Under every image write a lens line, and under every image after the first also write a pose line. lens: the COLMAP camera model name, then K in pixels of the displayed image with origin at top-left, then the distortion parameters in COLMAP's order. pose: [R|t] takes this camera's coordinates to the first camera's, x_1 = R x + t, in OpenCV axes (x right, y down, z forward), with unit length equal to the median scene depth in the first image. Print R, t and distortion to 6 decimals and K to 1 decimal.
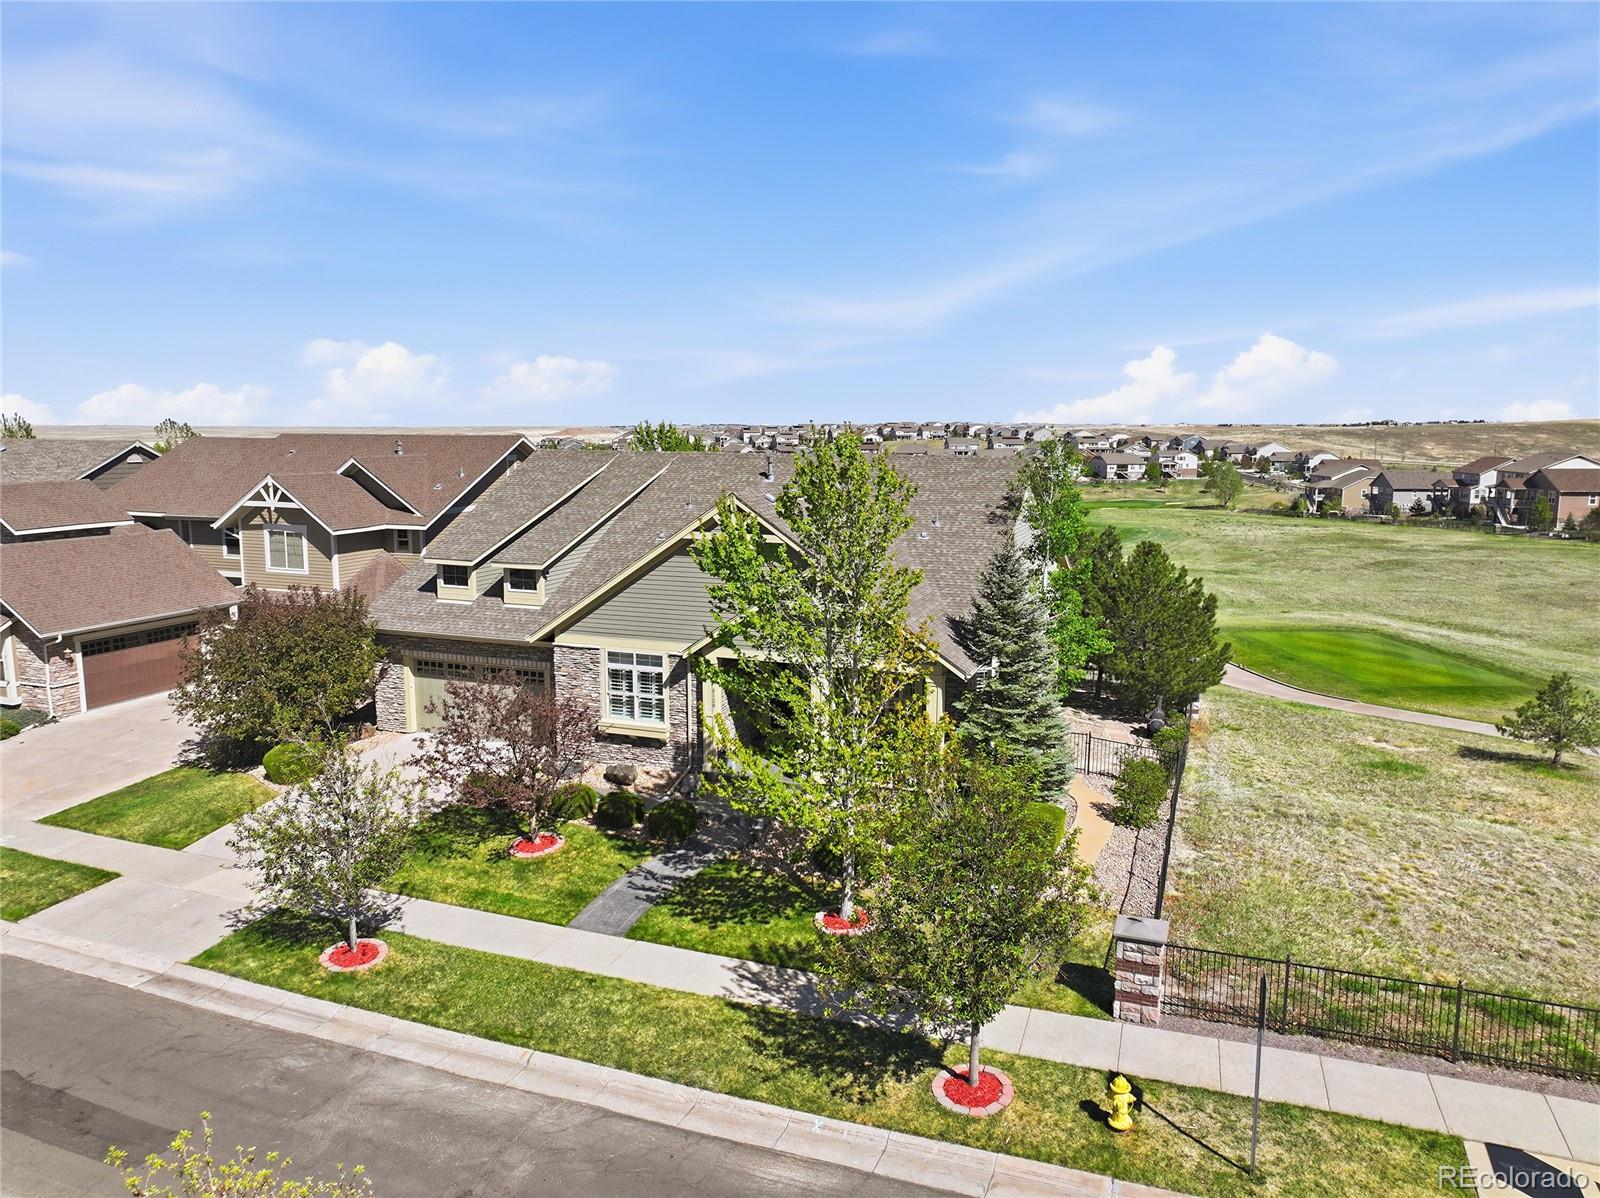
lens RADIAL K [[1116.2, 0, 806.6], [0, 1116.2, 603.2], [0, 0, 1]] dist [-0.001009, 0.014021]
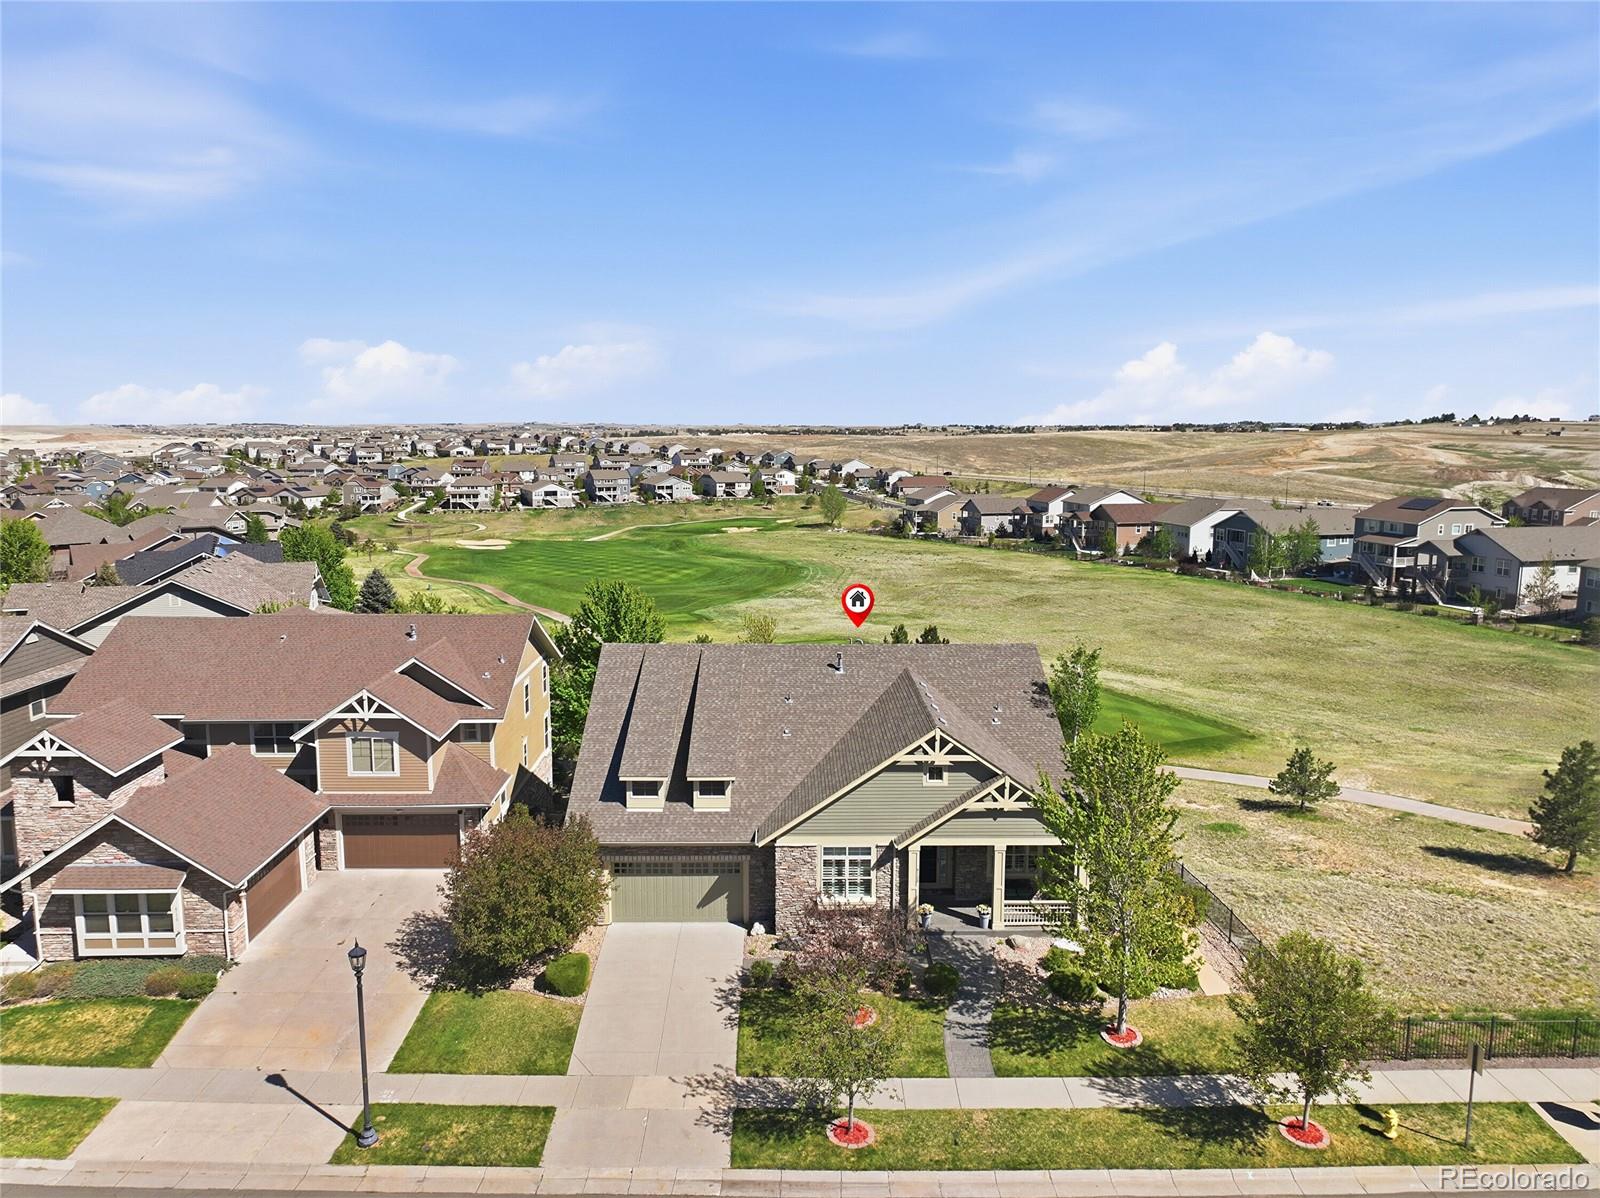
lens RADIAL K [[1116.2, 0, 806.6], [0, 1116.2, 603.2], [0, 0, 1]] dist [-0.001009, 0.014021]
pose [[0.928311, -0.056086, 0.367550, -0.475828], [0.055762, 0.998378, 0.011511, -0.184741], [-0.367599, 0.009809, 0.929933, -0.141109]]
